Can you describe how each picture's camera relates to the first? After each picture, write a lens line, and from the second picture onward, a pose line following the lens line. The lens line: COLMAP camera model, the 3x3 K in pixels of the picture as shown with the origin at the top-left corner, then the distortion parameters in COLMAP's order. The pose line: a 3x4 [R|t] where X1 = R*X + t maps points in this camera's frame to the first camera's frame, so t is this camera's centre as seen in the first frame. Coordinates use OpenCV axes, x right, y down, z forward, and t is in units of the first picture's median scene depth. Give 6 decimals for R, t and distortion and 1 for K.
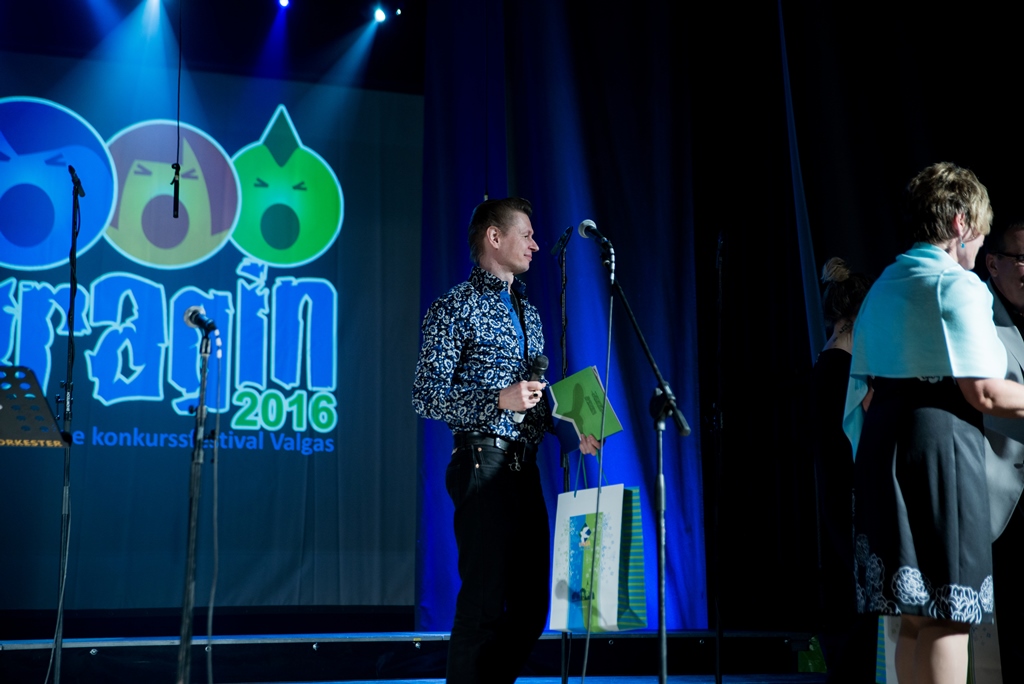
lens RADIAL K [[1608.9, 0, 512.0], [0, 1608.9, 342.0], [0, 0, 1]] dist [0.144920, 0.050190]
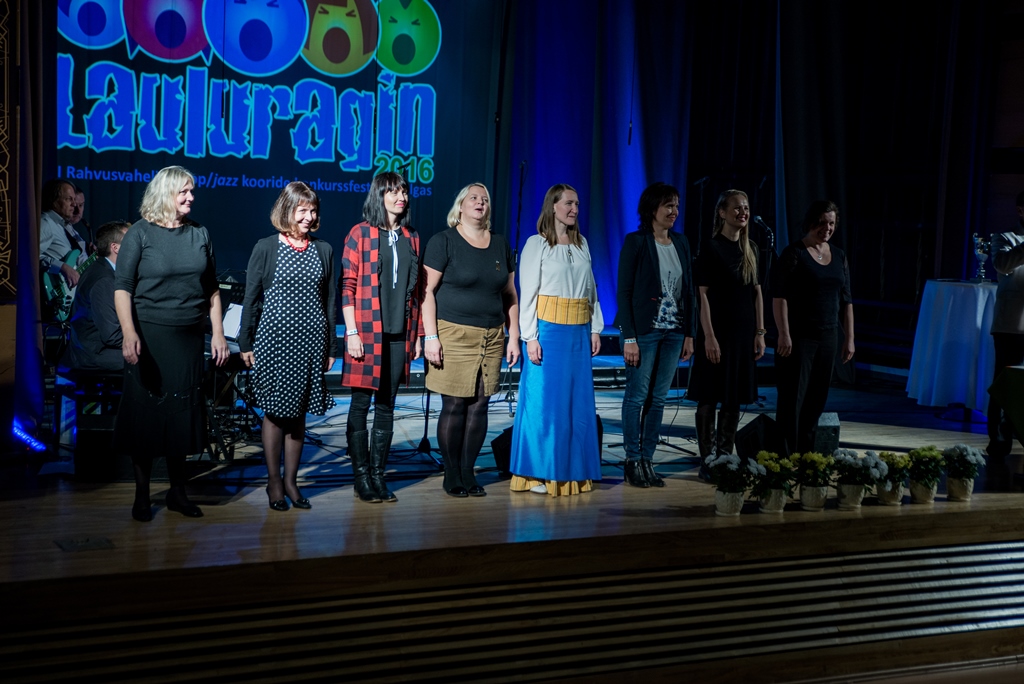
lens RADIAL K [[1559.1, 0, 512.0], [0, 1559.1, 342.0], [0, 0, 1]] dist [0.059977, 0.123154]
pose [[0.985676, 0.032183, 0.165551, -0.288309], [-0.072318, 0.967451, 0.242504, -0.175836], [-0.152358, -0.251003, 0.955921, -0.537542]]
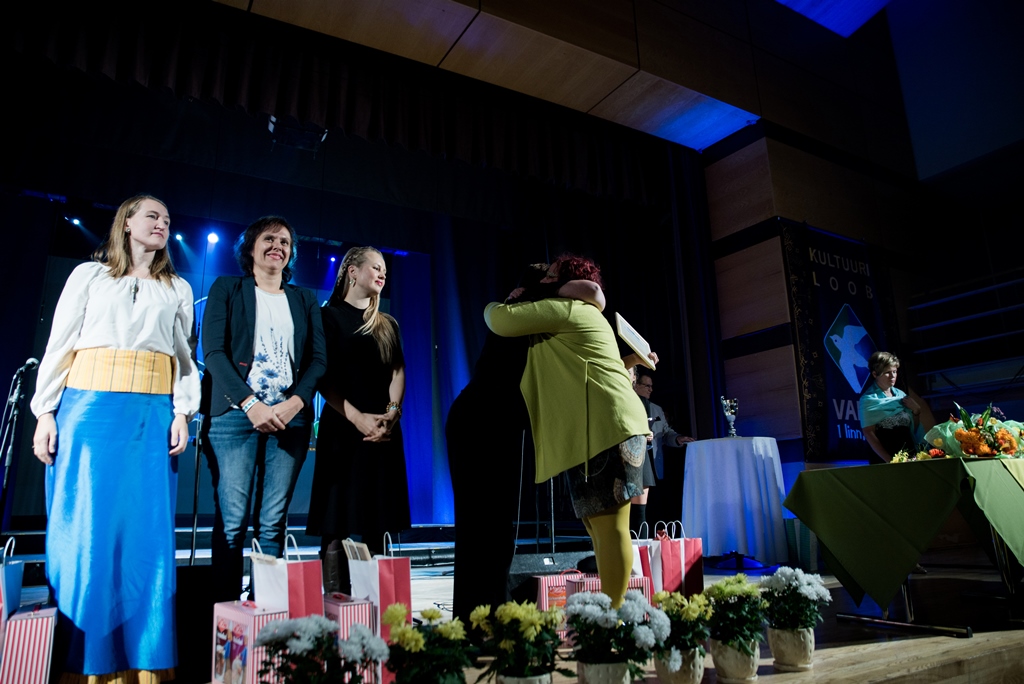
lens RADIAL K [[691.5, 0, 507.8], [0, 691.5, 341.2], [0, 0, 1]] dist [-0.138757, 0.099813]
pose [[0.983385, 0.028440, 0.179293, -0.060534], [-0.013681, 0.996453, -0.083027, -0.006946], [-0.181018, 0.079195, 0.980286, -0.034650]]
